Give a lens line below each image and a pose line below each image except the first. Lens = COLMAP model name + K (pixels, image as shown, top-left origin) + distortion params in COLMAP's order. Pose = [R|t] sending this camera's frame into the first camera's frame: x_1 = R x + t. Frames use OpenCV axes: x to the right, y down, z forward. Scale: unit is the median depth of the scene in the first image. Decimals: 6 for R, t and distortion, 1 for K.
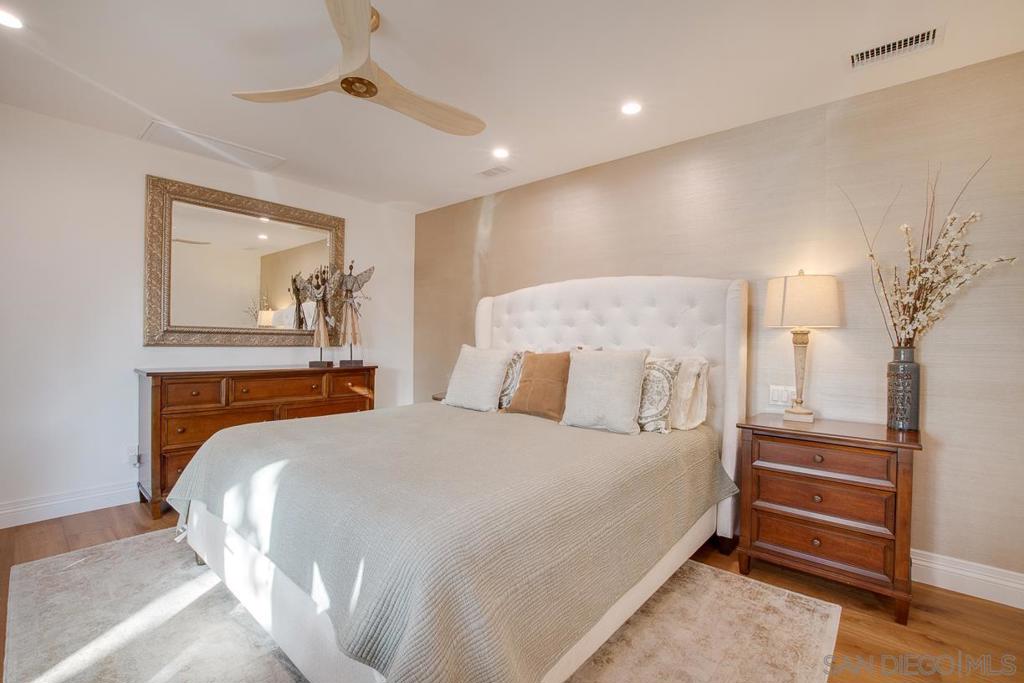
lens RADIAL K [[488.2, 0, 495.0], [0, 488.2, 341.3], [0, 0, 1]] dist [-0.002249, -0.000461]
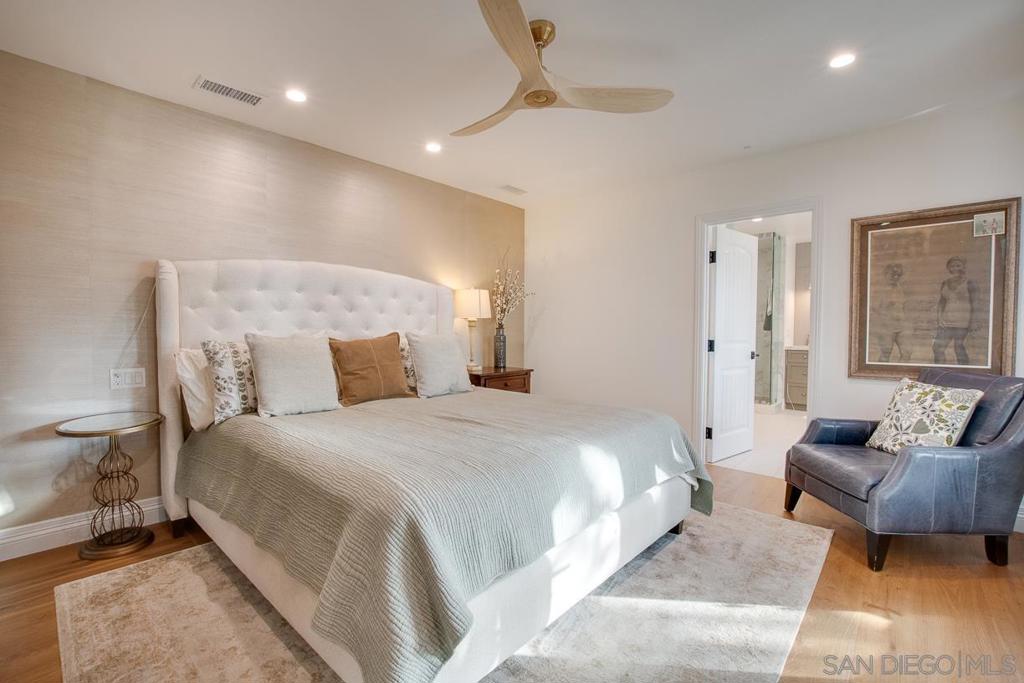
lens RADIAL K [[488.2, 0, 495.0], [0, 488.2, 341.3], [0, 0, 1]] dist [-0.002249, -0.000461]
pose [[-0.051770, -0.044662, 0.997660, -0.828181], [-0.003662, 0.999001, 0.044532, -0.016053], [-0.998652, -0.001348, -0.051882, 0.711822]]
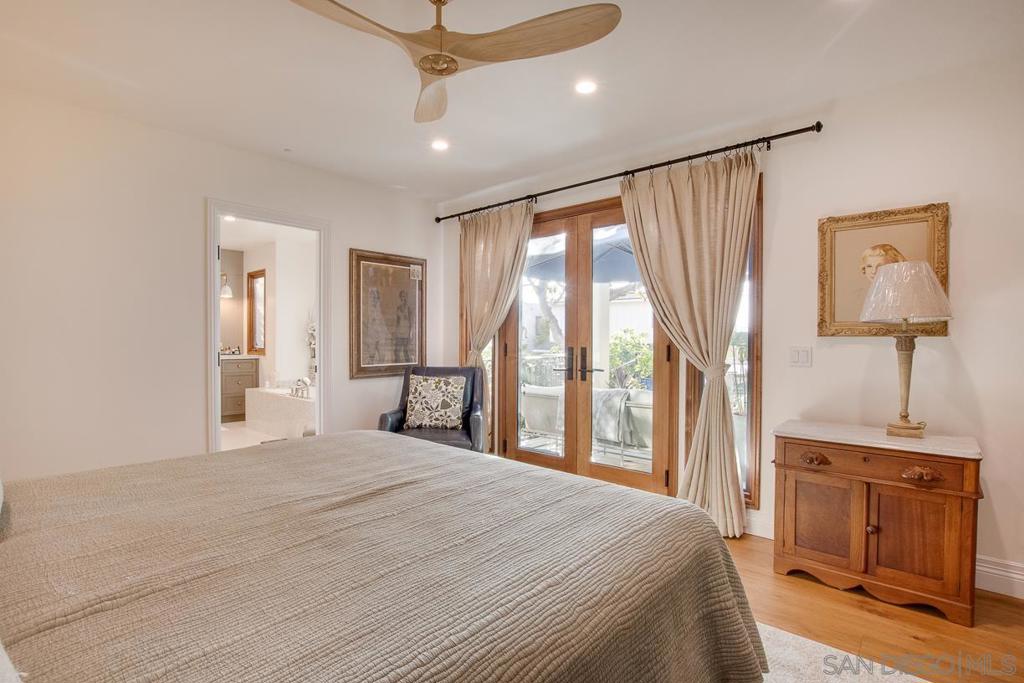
lens RADIAL K [[485.2, 0, 513.3], [0, 485.2, 346.4], [0, 0, 1]] dist [-0.000459, -0.000081]
pose [[-0.998895, -0.019407, -0.042814, -0.204651], [-0.020089, 0.999677, 0.015568, -0.007711], [0.042498, 0.016411, -0.998962, 1.154274]]
